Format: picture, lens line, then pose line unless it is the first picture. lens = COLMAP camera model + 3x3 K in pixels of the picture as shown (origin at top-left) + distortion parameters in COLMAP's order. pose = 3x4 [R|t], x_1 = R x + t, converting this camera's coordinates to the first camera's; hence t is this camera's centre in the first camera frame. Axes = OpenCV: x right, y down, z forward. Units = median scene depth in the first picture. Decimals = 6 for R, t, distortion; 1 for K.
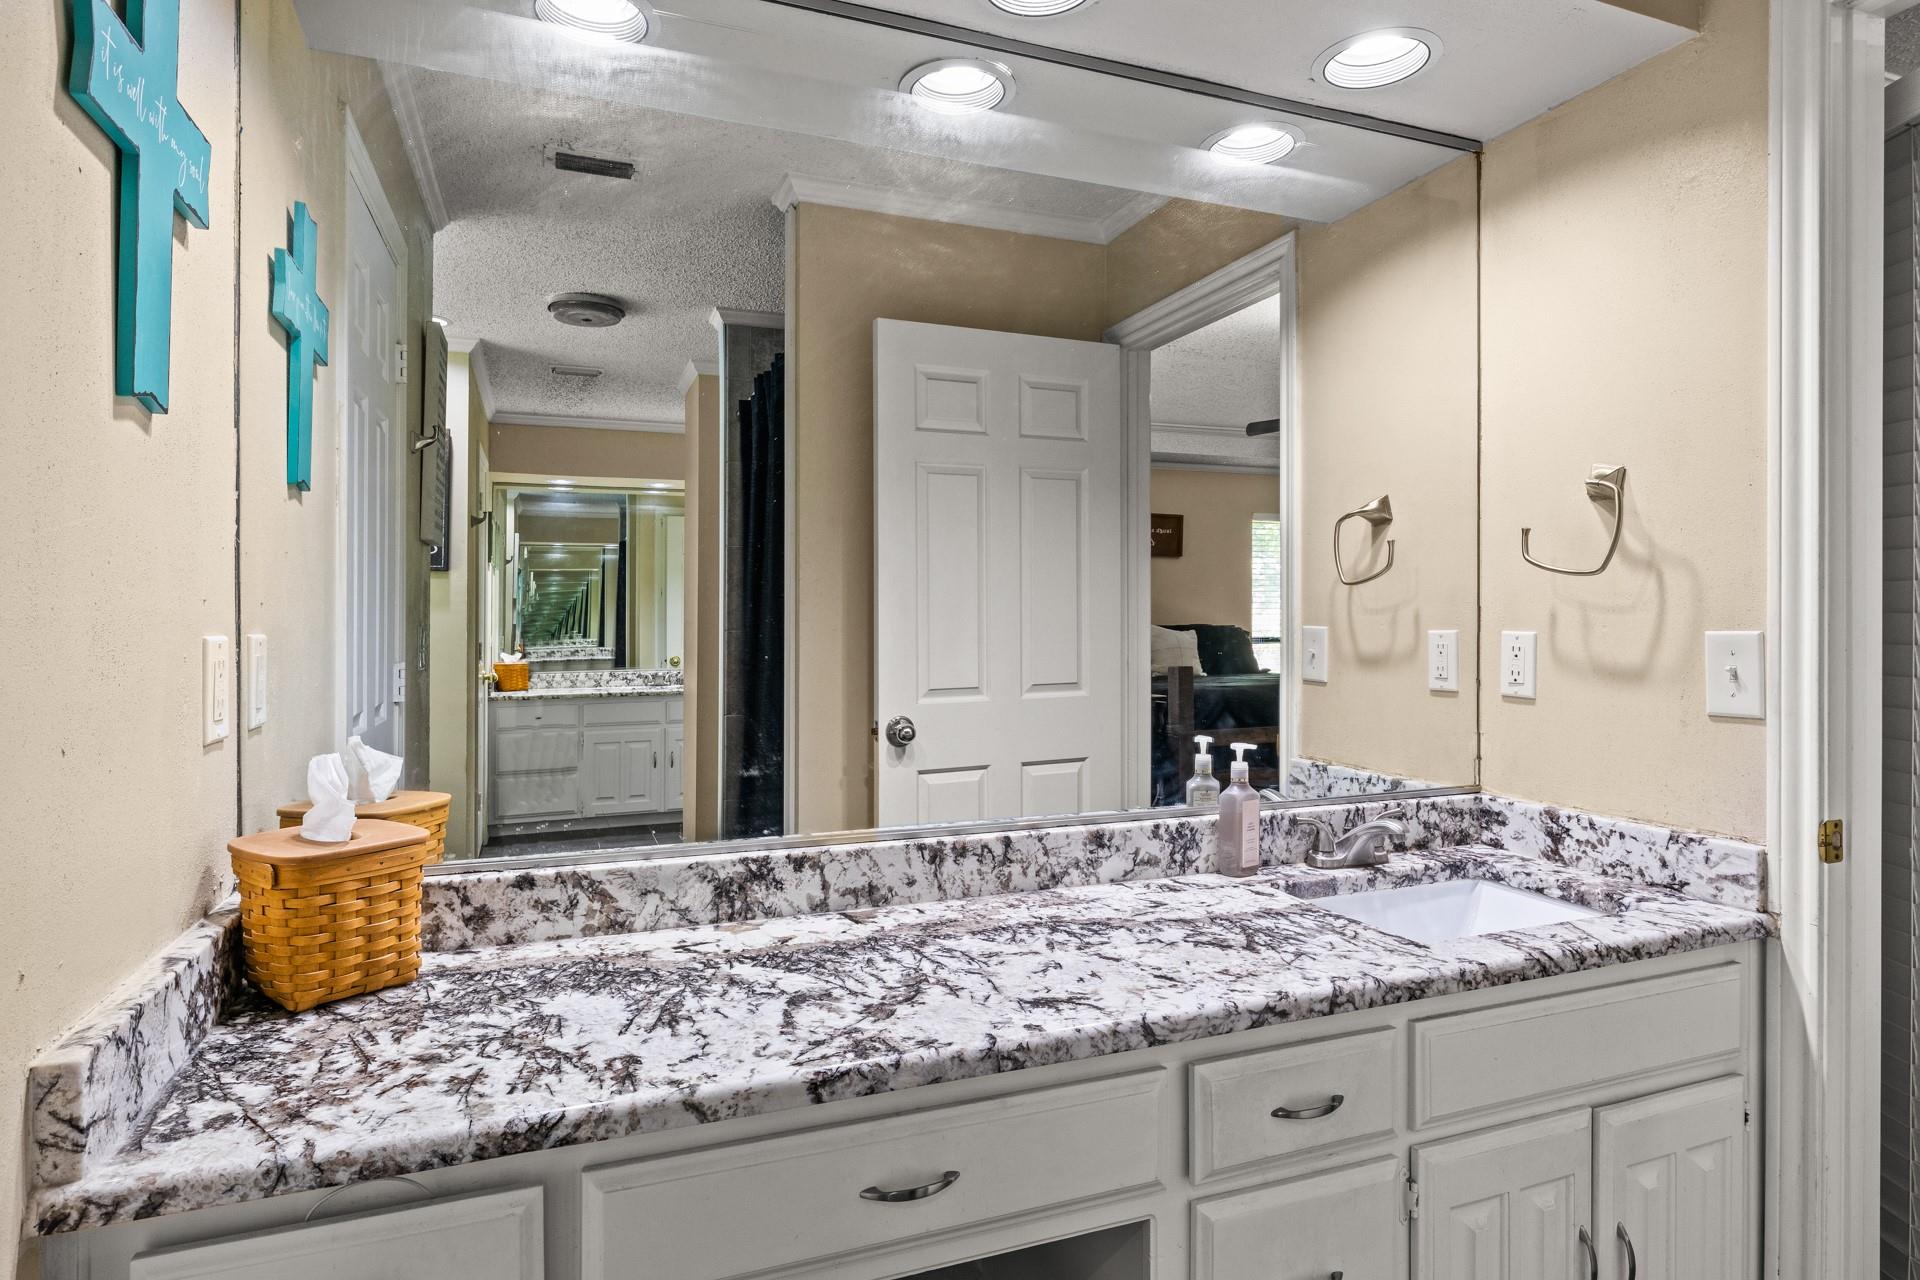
lens RADIAL K [[1041.5, 0, 951.3], [0, 1041.5, 629.6], [0, 0, 1]] dist [-0.010992, 0.003170]
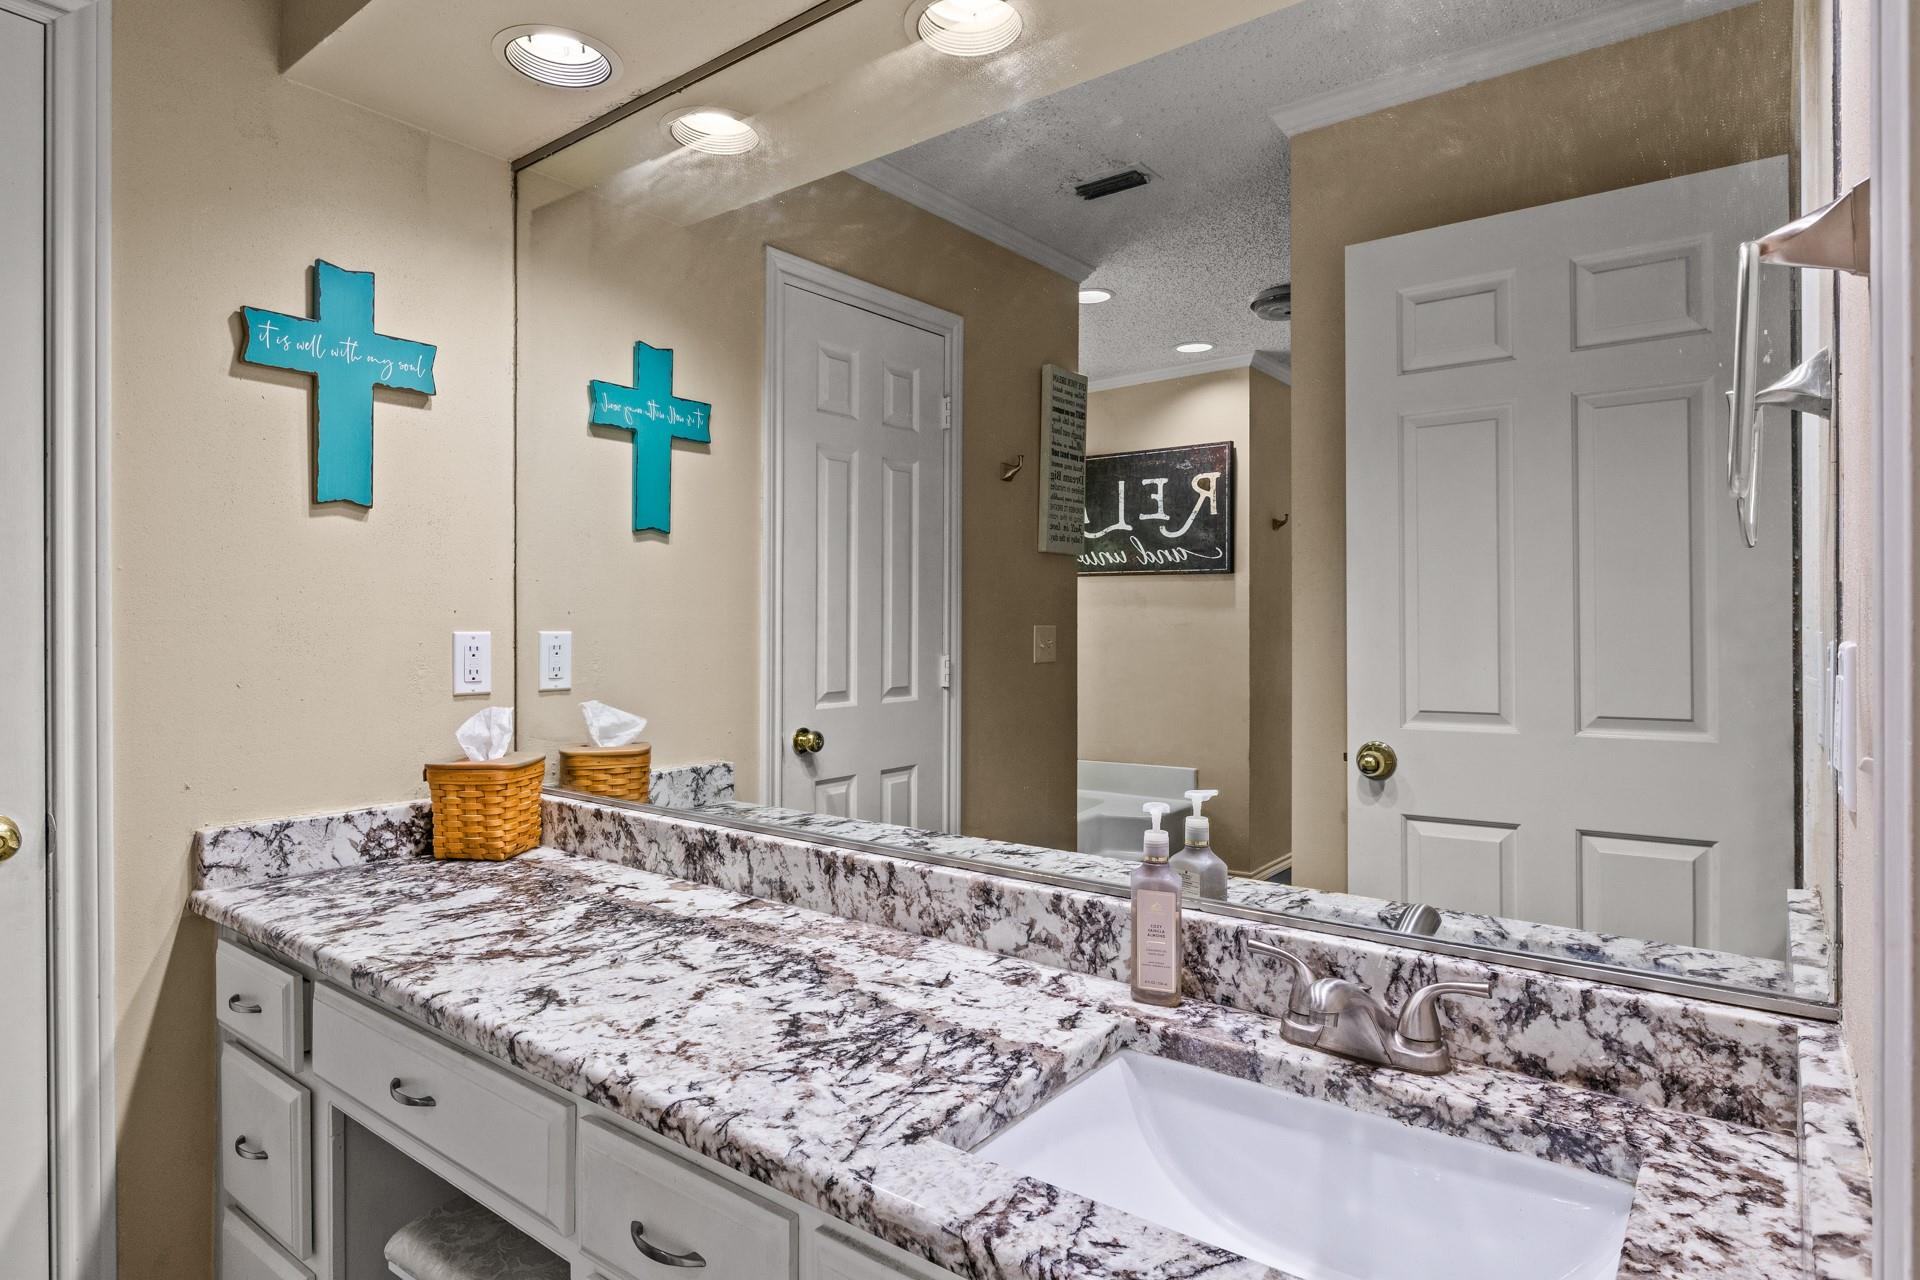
lens RADIAL K [[1041.5, 0, 949.3], [0, 1041.5, 627.8], [0, 0, 1]] dist [-0.010992, 0.003170]
pose [[0.521099, 0.003269, -0.853490, 0.924594], [-0.005879, 0.999983, 0.000241, -0.003161], [0.853476, 0.004892, 0.521109, 0.639602]]
